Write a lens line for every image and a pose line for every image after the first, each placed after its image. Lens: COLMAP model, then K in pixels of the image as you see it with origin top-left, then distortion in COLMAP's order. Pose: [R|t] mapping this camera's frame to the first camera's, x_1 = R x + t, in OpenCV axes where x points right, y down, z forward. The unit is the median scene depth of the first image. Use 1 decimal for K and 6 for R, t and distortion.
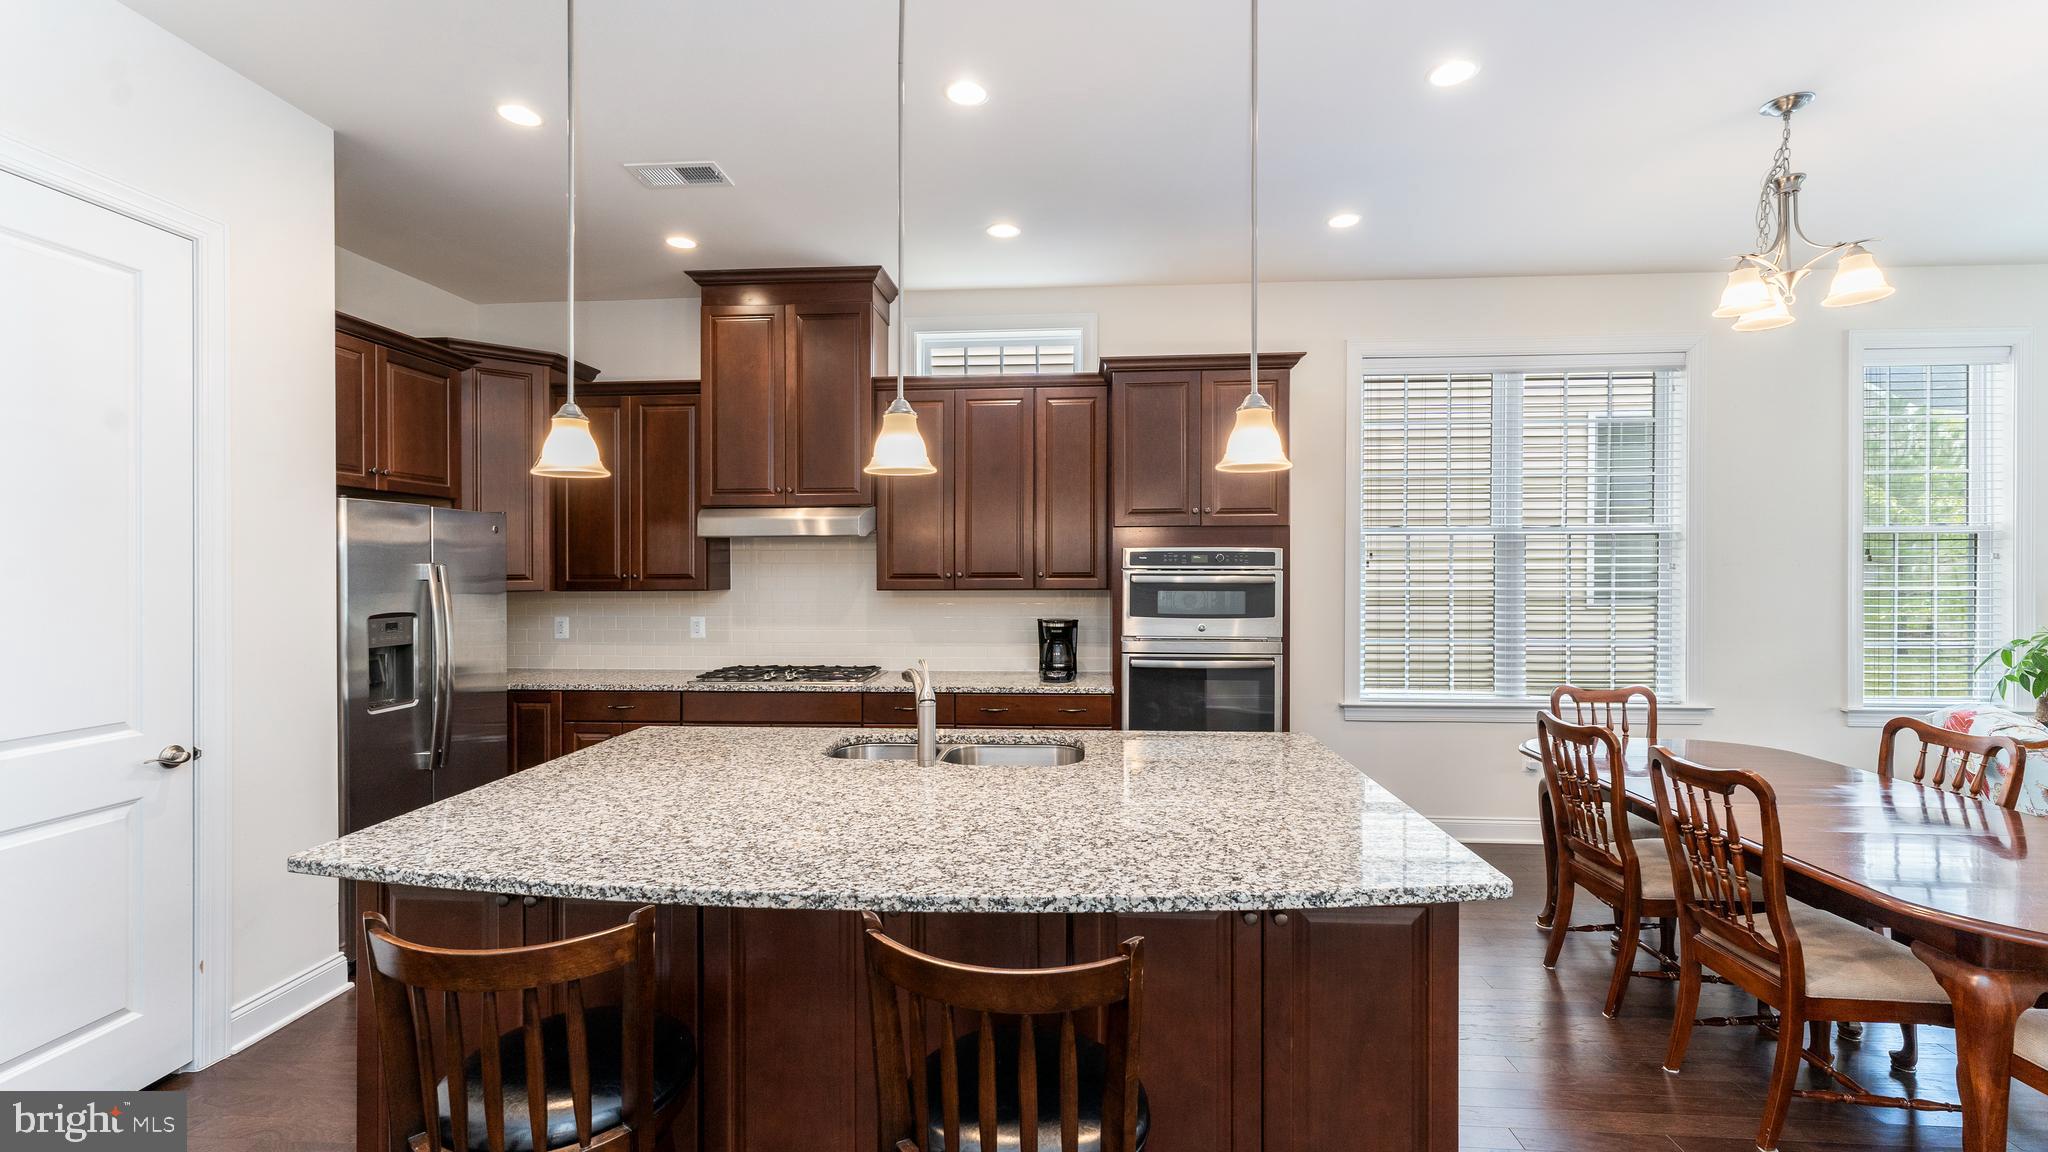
lens RADIAL K [[830.0, 0, 1024.0], [0, 830.0, 576.0], [0, 0, 1]] dist [-0.010732, 0.000254]
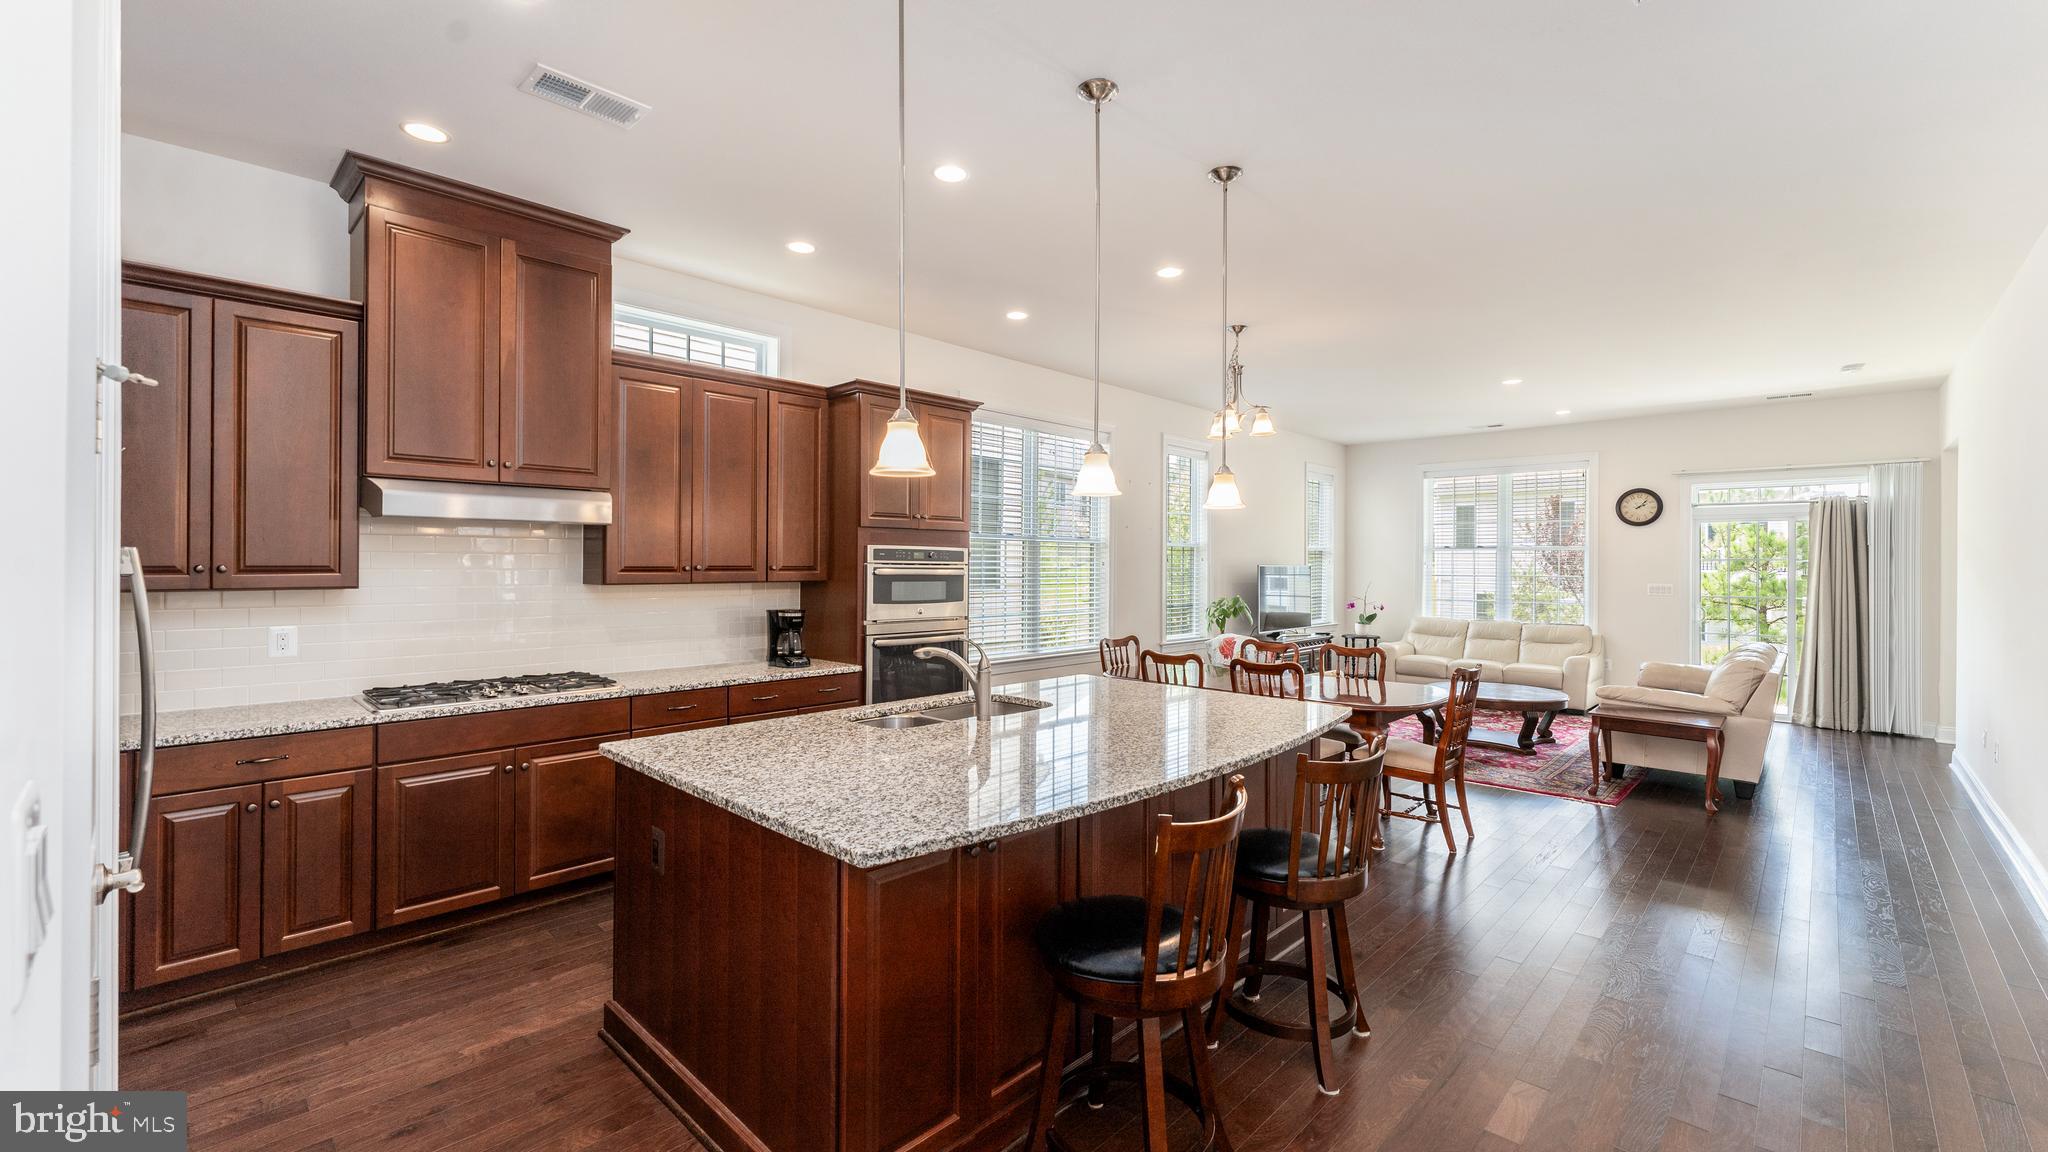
lens RADIAL K [[831.5, 0, 1016.0], [0, 831.5, 559.8], [0, 0, 1]] dist [-0.000753, 0.000747]
pose [[0.646657, 0.010479, 0.762709, -0.638255], [-0.003039, 0.999933, -0.011161, -0.001136], [-0.762775, 0.004899, 0.646645, 0.088173]]
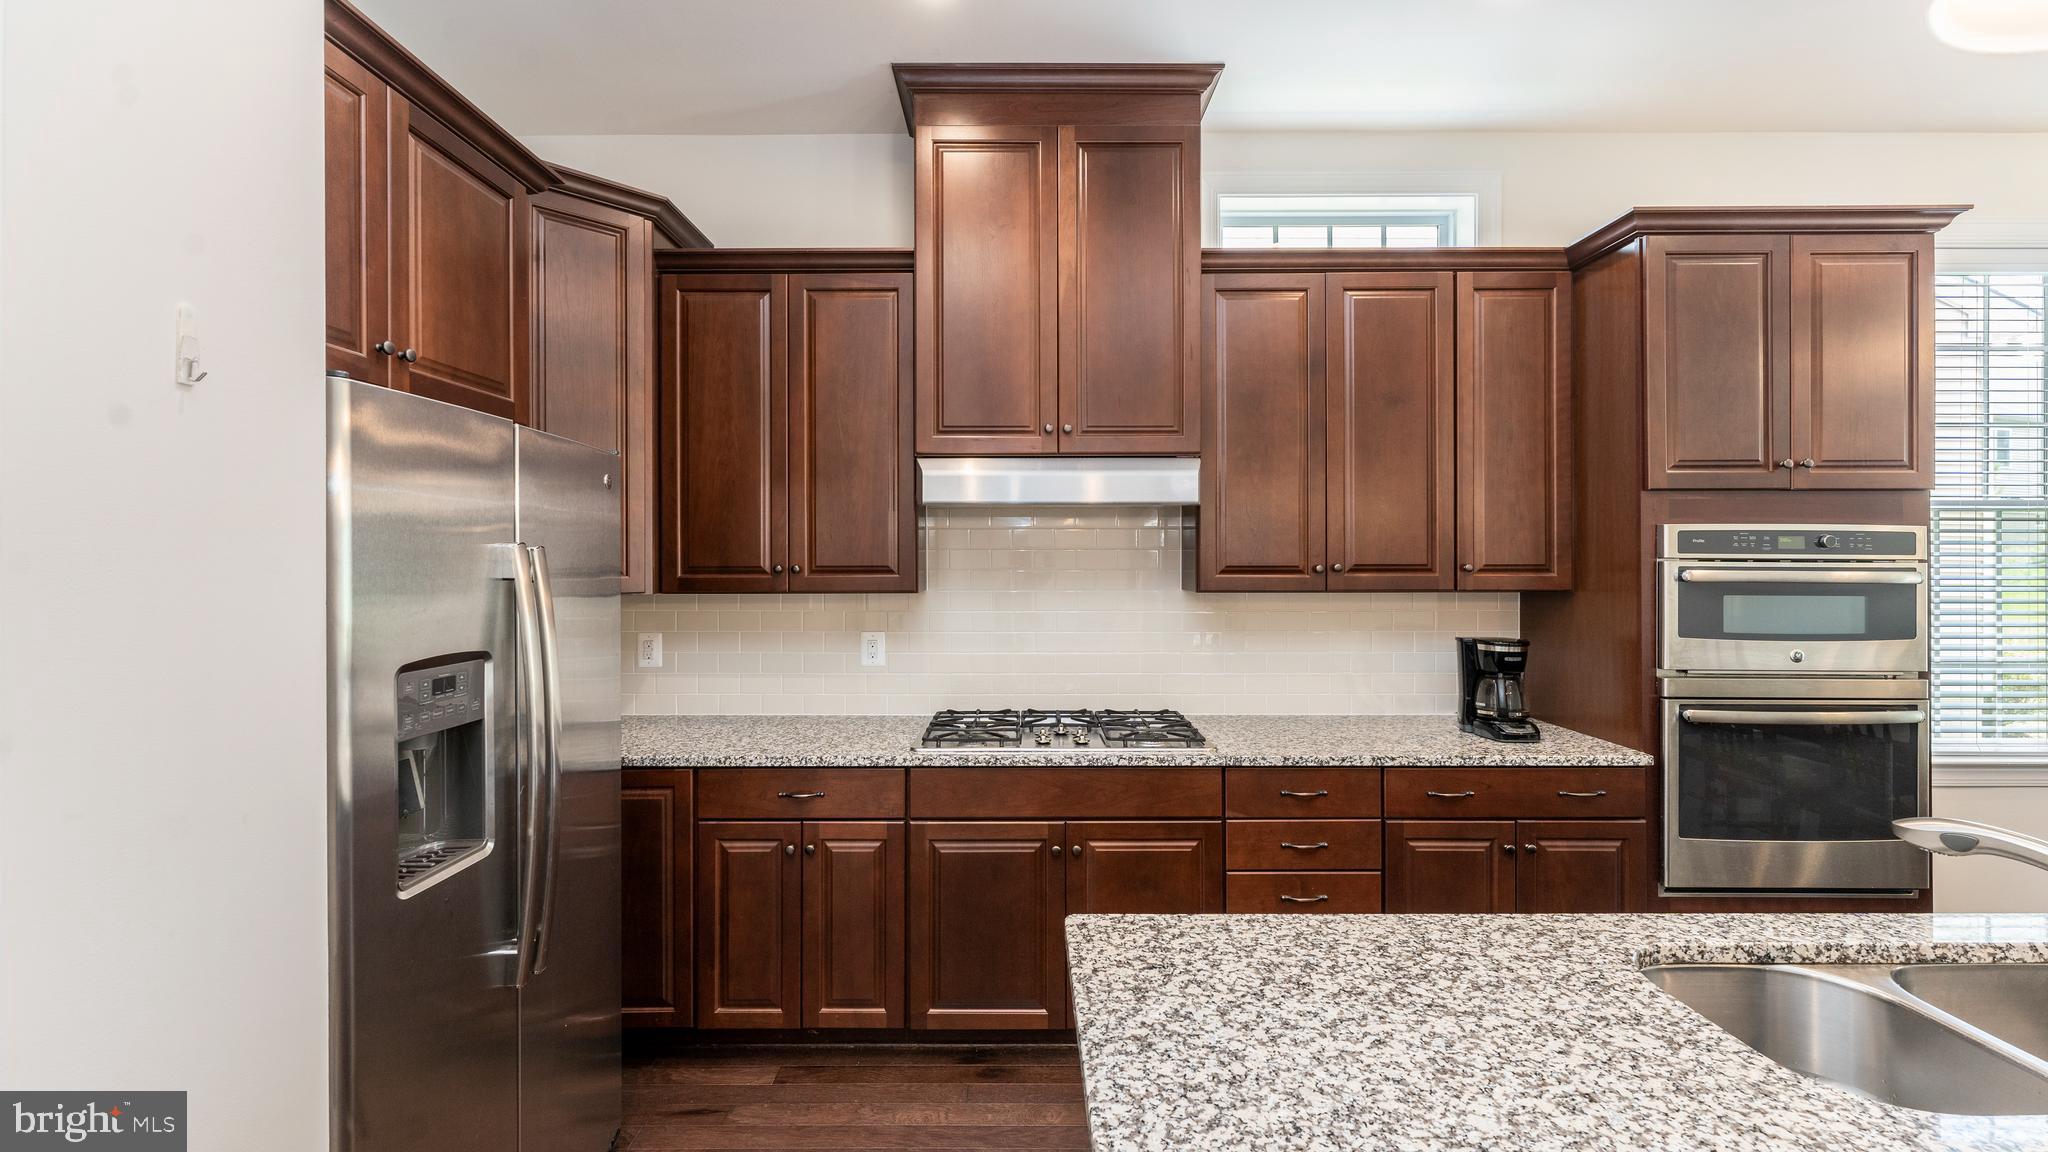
lens RADIAL K [[831.5, 0, 1016.0], [0, 831.5, 559.8], [0, 0, 1]] dist [-0.000753, 0.000747]
pose [[0.997952, 0.002666, 0.063911, -0.391785], [-0.002196, 0.999970, -0.007438, -0.002561], [-0.063929, 0.007282, 0.997928, 0.429149]]
